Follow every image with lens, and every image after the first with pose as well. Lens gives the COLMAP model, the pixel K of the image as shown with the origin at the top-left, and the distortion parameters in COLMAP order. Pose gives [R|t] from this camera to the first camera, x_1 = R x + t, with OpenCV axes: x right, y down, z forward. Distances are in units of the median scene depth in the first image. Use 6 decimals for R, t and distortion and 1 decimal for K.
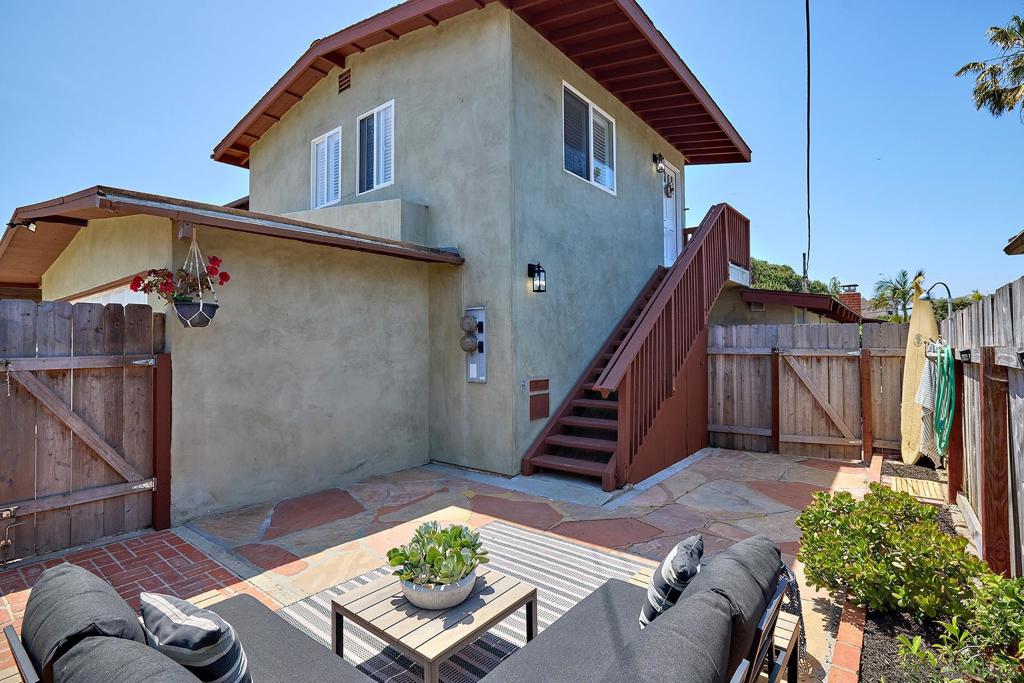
lens RADIAL K [[486.2, 0, 506.1], [0, 486.2, 338.4], [0, 0, 1]] dist [-0.019008, 0.006527]
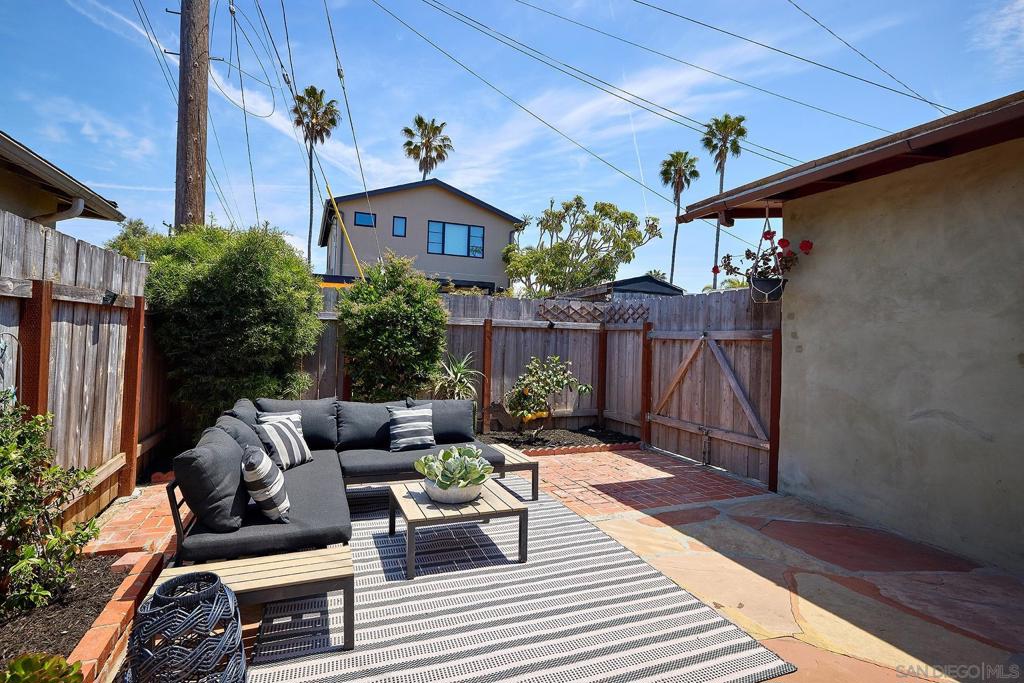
lens RADIAL K [[507.1, 0, 511.9], [0, 507.1, 323.2], [0, 0, 1]] dist [-0.012731, 0.000549]
pose [[-0.483287, -0.029726, -0.874957, 0.479430], [-0.005675, 0.999509, -0.030823, 0.048429], [0.875443, -0.009931, -0.483219, 0.870987]]
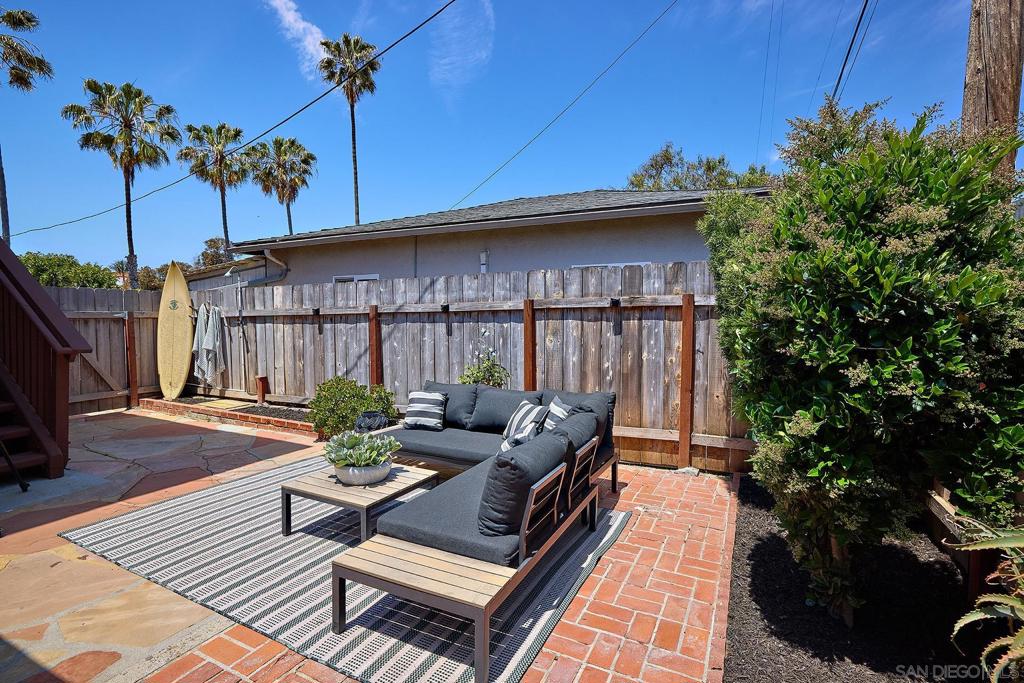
lens RADIAL K [[486.2, 0, 505.4], [0, 486.2, 340.6], [0, 0, 1]] dist [-0.019008, 0.006527]
pose [[-0.216574, -0.038783, 0.975496, -0.747462], [-0.018960, 0.999189, 0.035515, 0.040533], [-0.976082, -0.010804, -0.217134, 0.438424]]
